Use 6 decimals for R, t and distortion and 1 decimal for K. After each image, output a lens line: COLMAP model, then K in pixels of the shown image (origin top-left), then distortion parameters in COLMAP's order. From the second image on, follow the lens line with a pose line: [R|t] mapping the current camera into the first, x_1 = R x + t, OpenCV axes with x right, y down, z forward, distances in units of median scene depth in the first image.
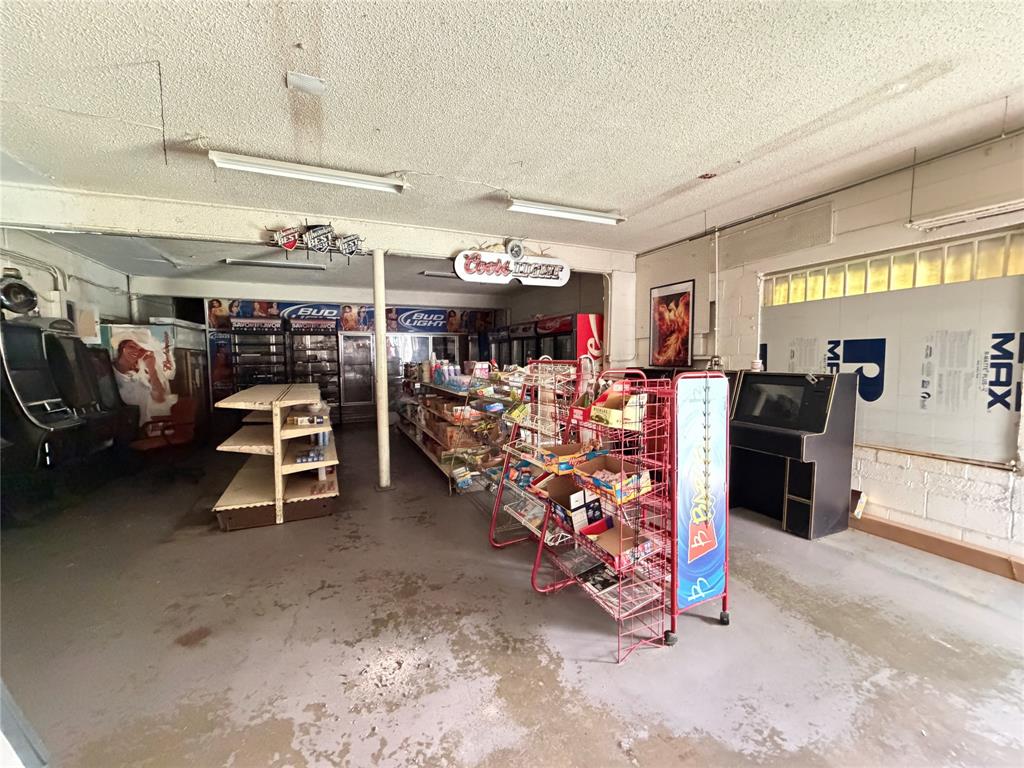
lens RADIAL K [[408.1, 0, 507.6], [0, 408.1, 385.3], [0, 0, 1]] dist [0.000186, -0.000248]
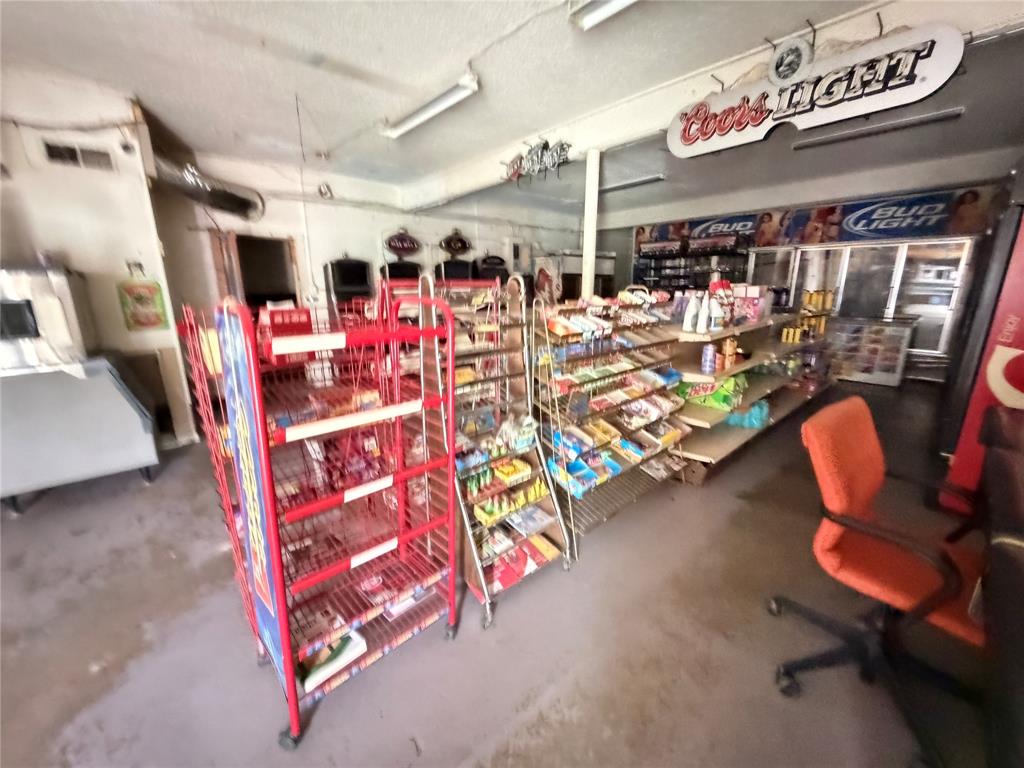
lens RADIAL K [[408.1, 0, 507.6], [0, 408.1, 385.3], [0, 0, 1]] dist [0.000186, -0.000248]
pose [[0.314722, 0.232500, -0.920268, 0.284234], [-0.064798, 0.972537, 0.223545, -0.017580], [0.946969, -0.010724, 0.321144, 0.299933]]
